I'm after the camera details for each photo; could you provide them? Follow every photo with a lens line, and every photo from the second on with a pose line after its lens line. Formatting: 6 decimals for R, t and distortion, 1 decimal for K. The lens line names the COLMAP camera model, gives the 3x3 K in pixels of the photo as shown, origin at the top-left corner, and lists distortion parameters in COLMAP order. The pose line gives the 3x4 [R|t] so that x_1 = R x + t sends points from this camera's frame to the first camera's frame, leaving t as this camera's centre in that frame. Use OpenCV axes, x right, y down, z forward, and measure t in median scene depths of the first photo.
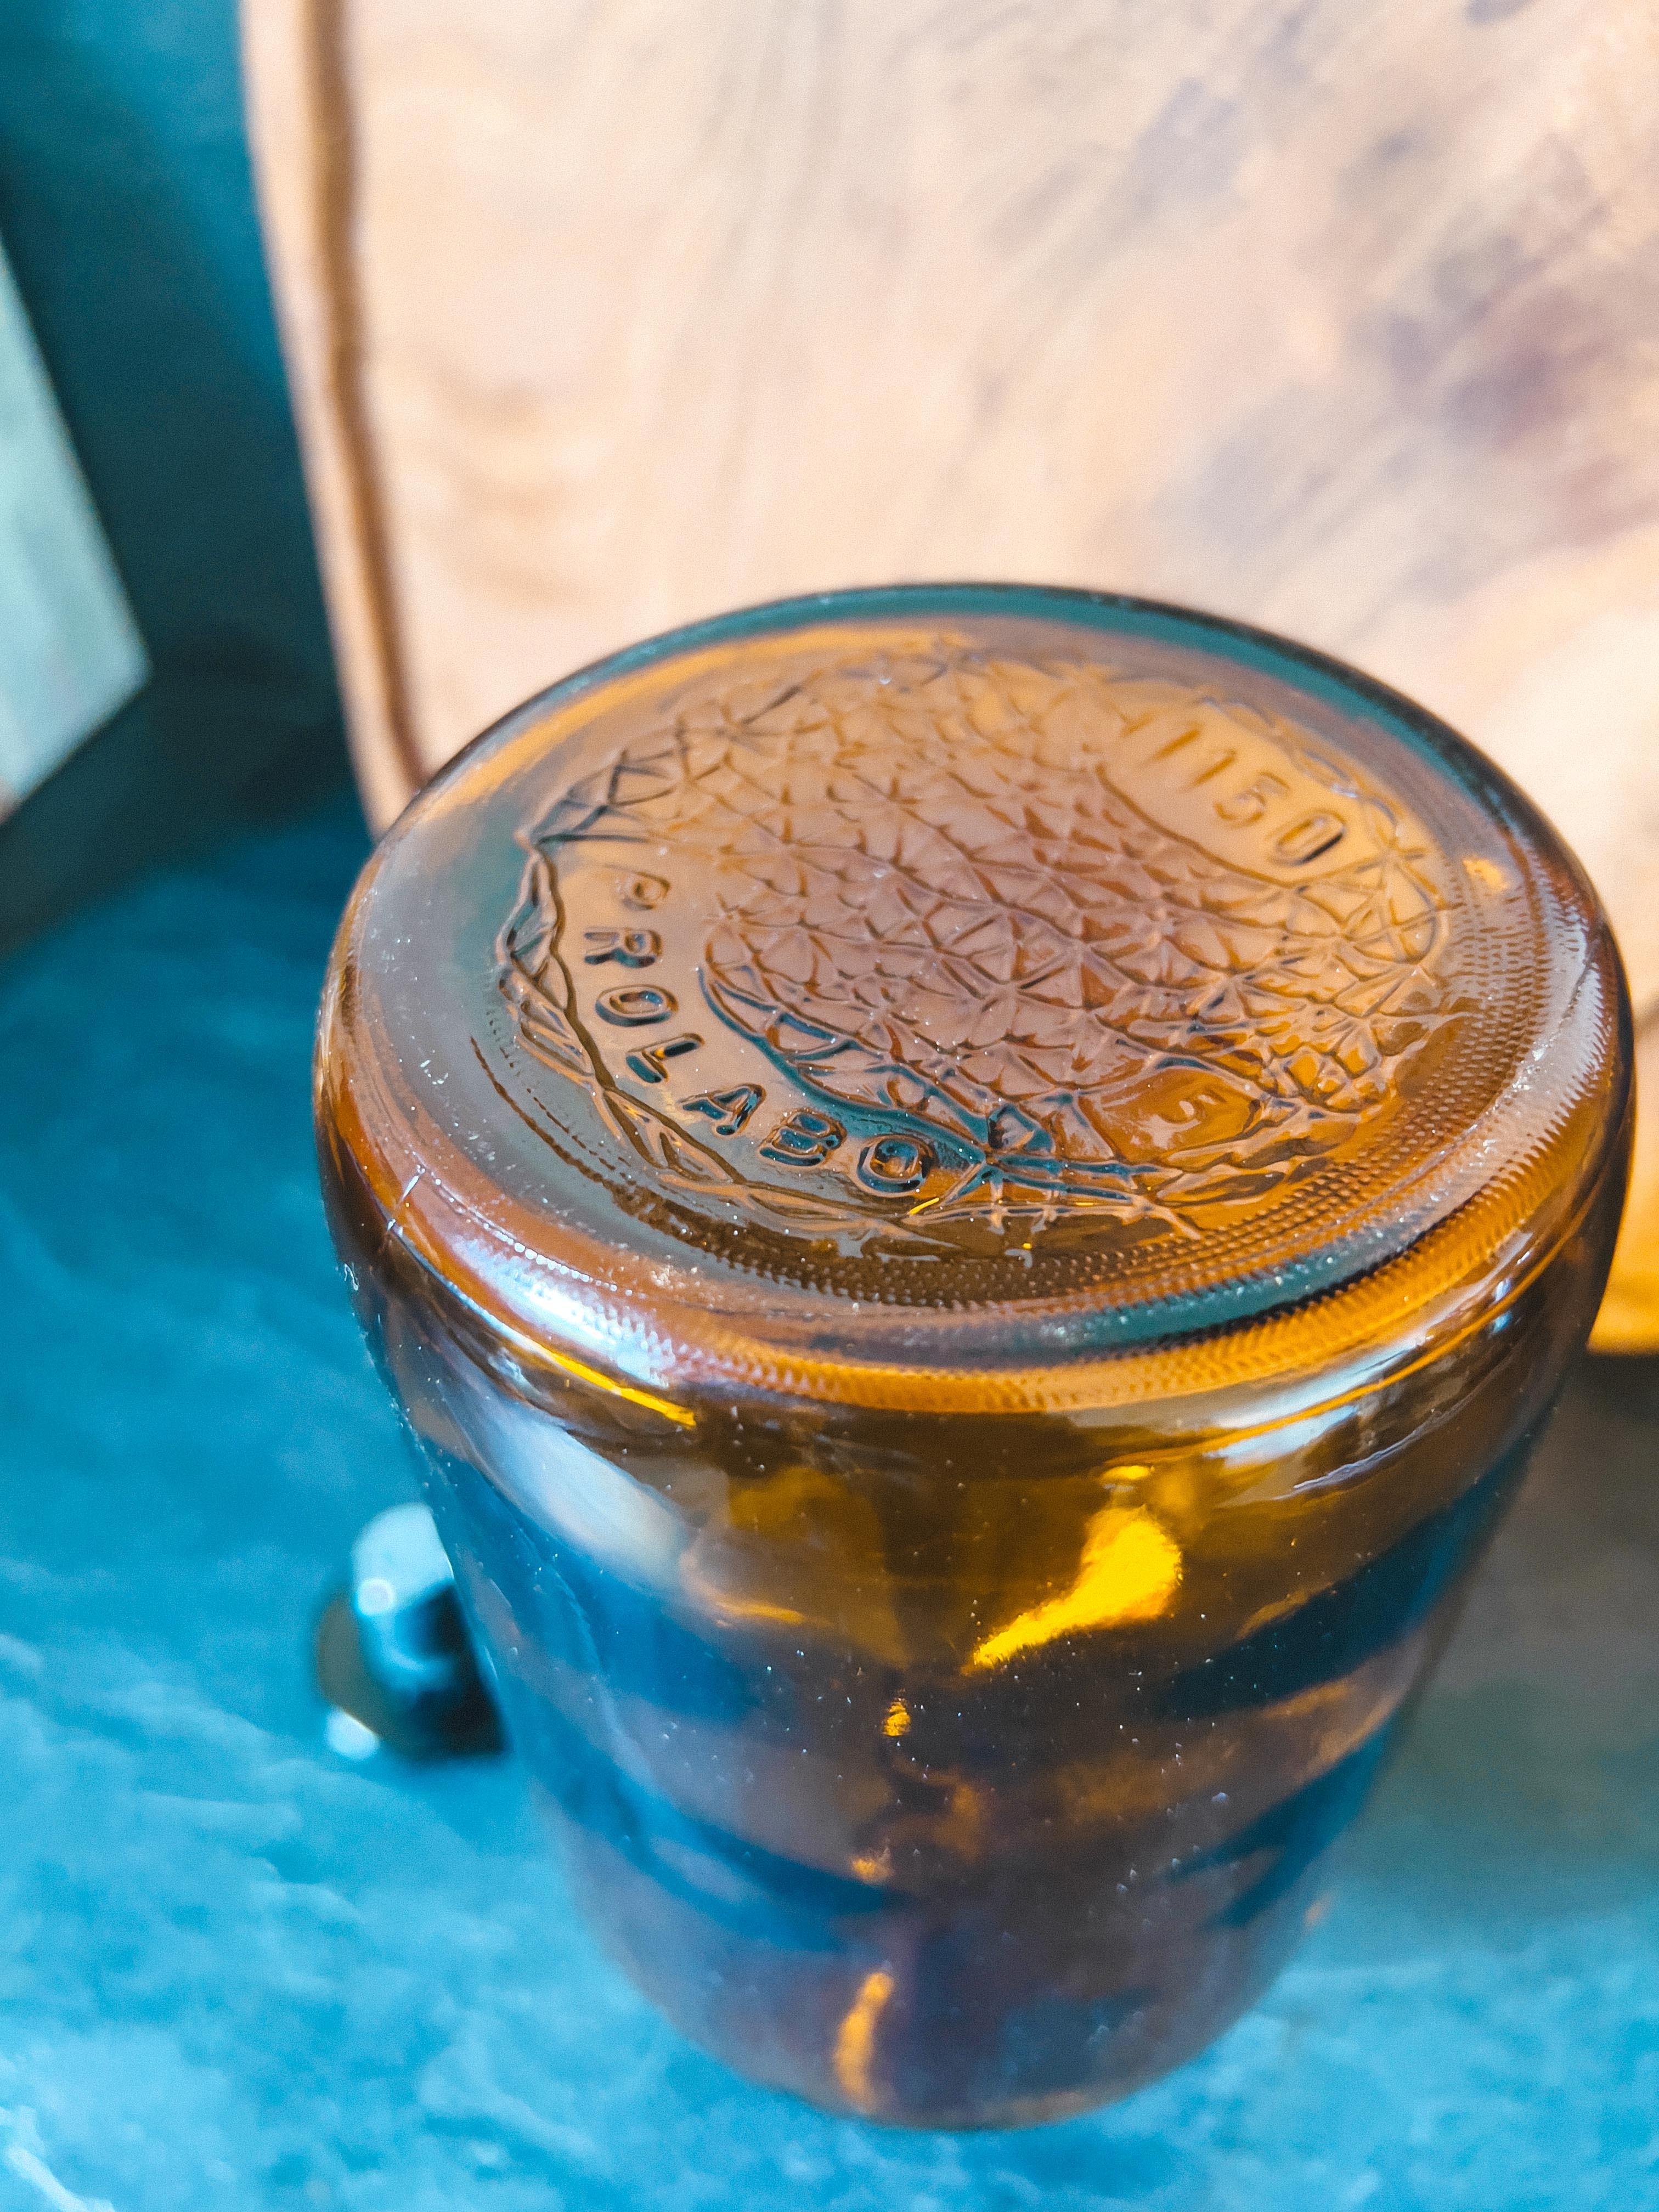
lens RADIAL K [[1705.7, 0, 799.5], [0, 1705.7, 1077.9], [0, 0, 1]] dist [-0.017396, -0.011754]
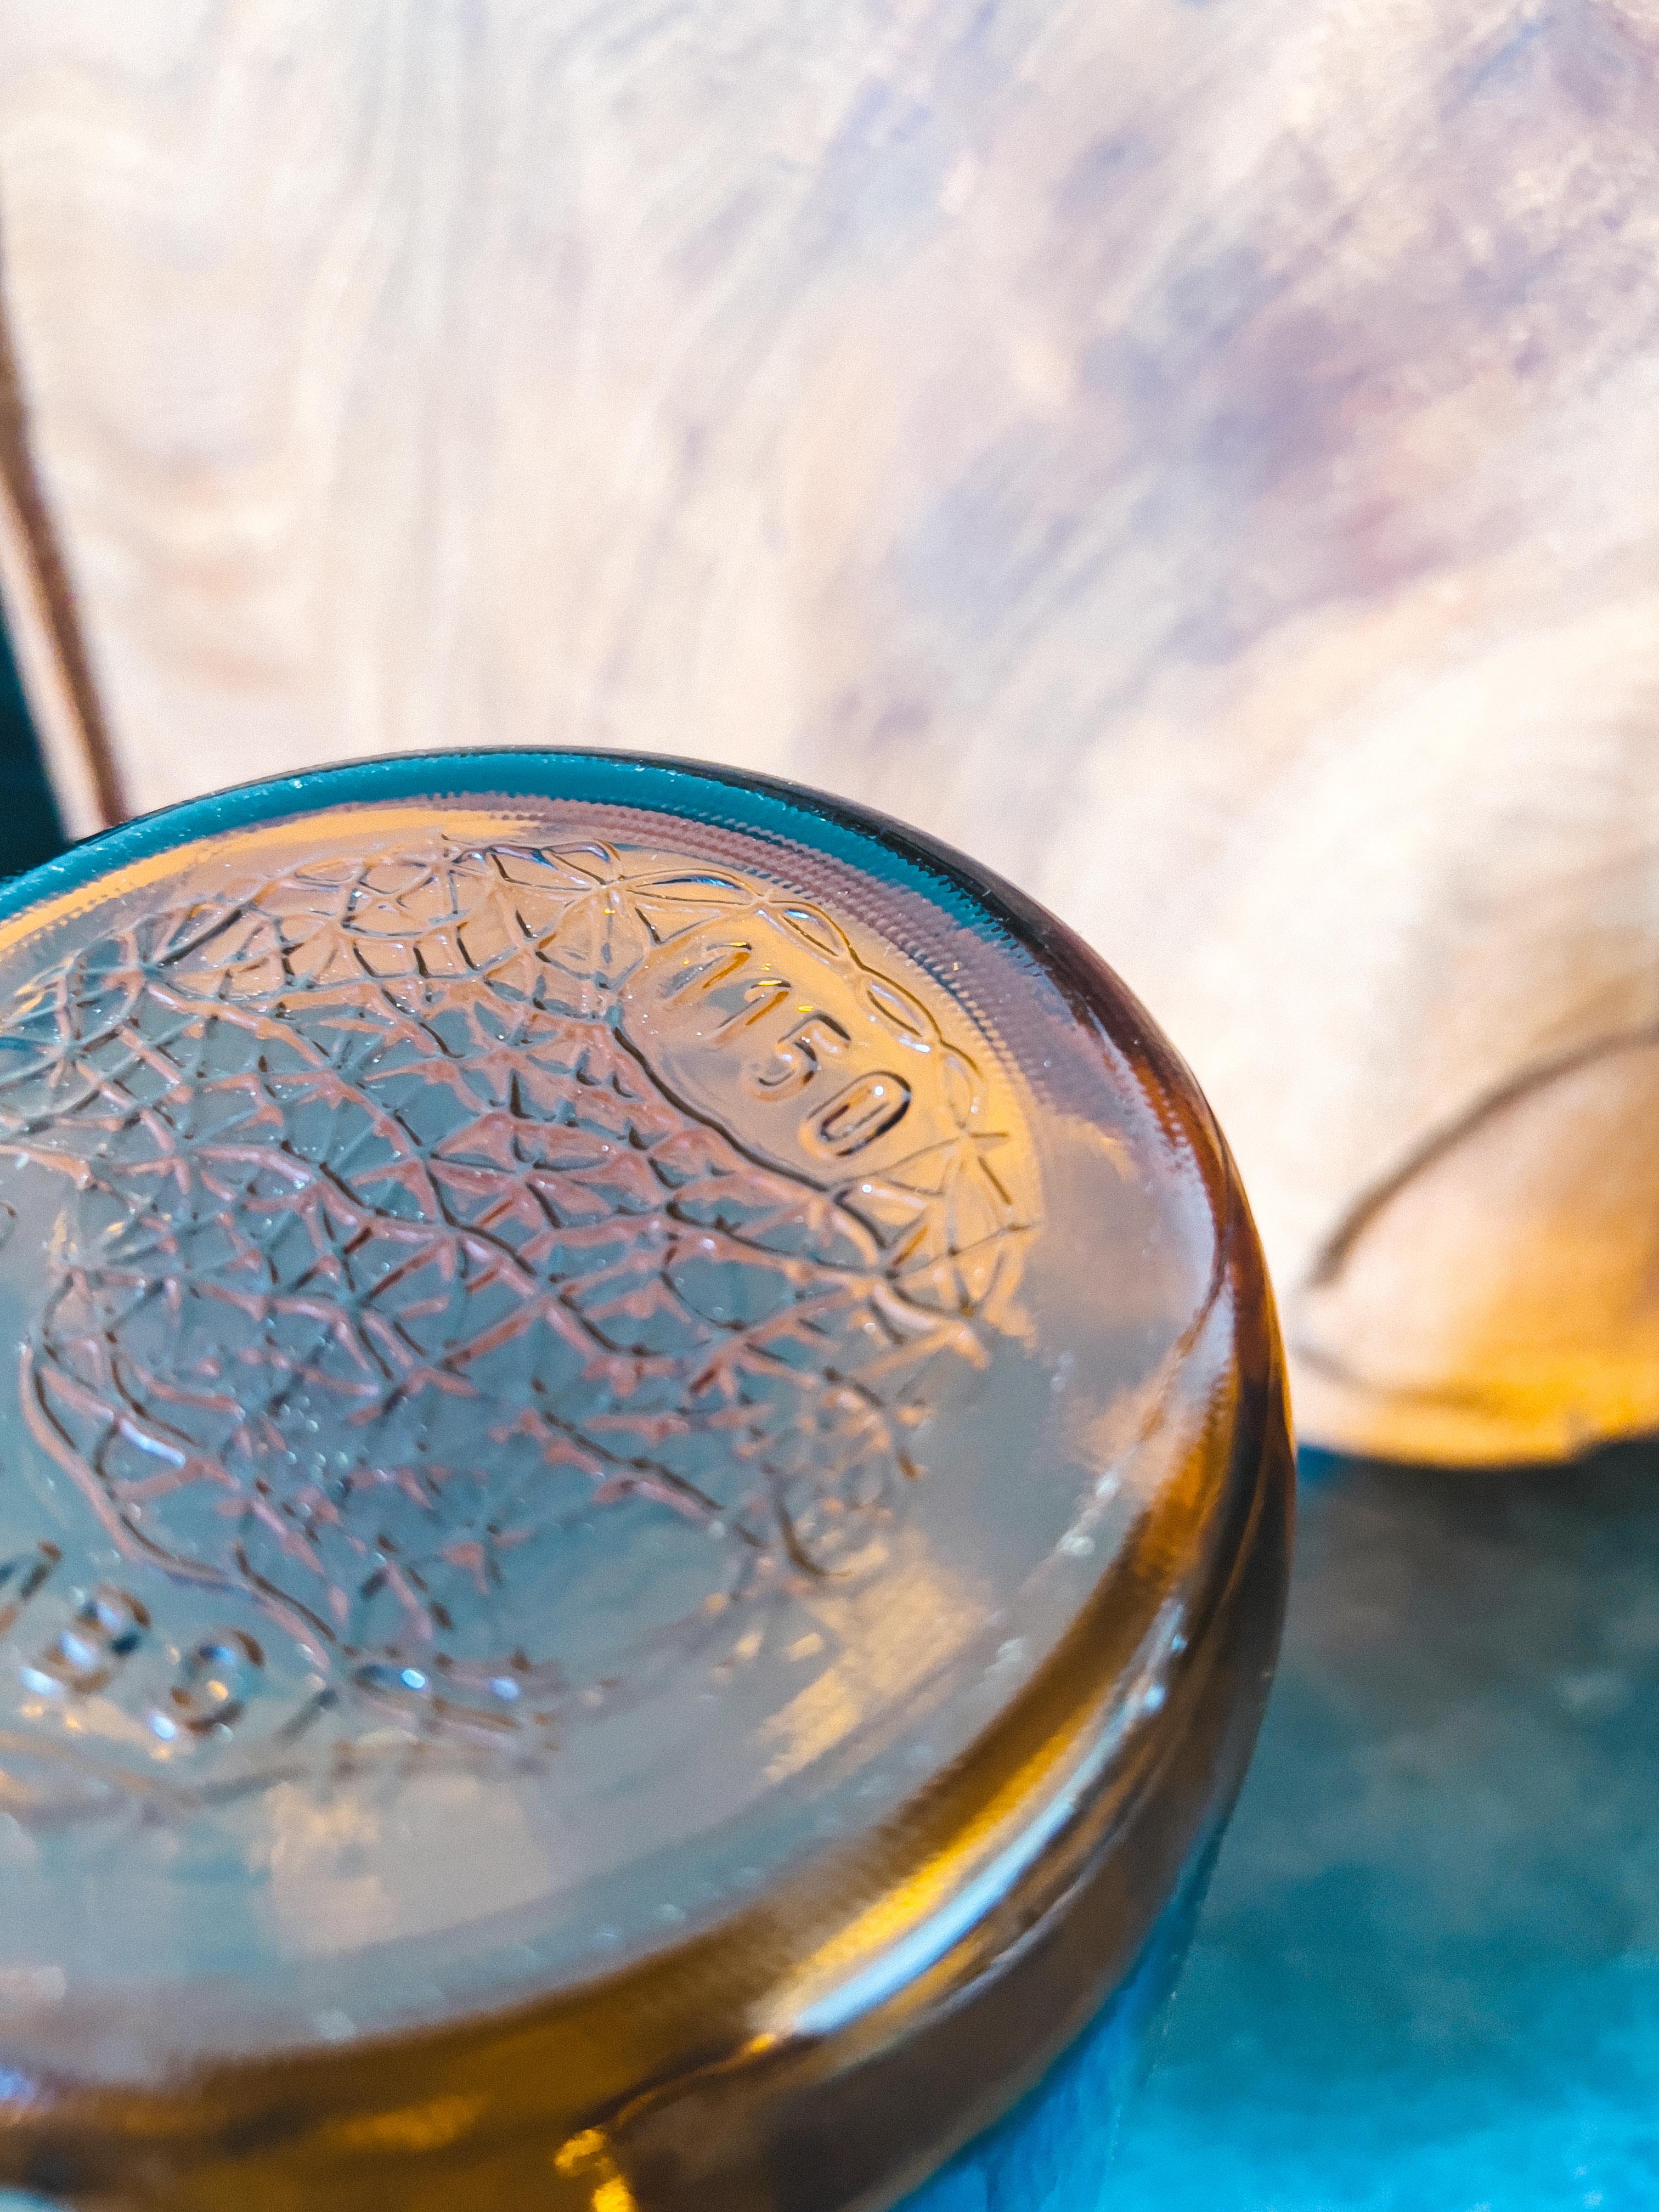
lens RADIAL K [[1705.7, 0, 790.2], [0, 1705.7, 1068.6], [0, 0, 1]] dist [-0.017396, -0.011754]
pose [[0.998376, -0.047917, 0.030827, 0.135343], [0.047912, 0.998851, 0.000909, -0.090039], [-0.030835, 0.000569, 0.999524, 0.137917]]
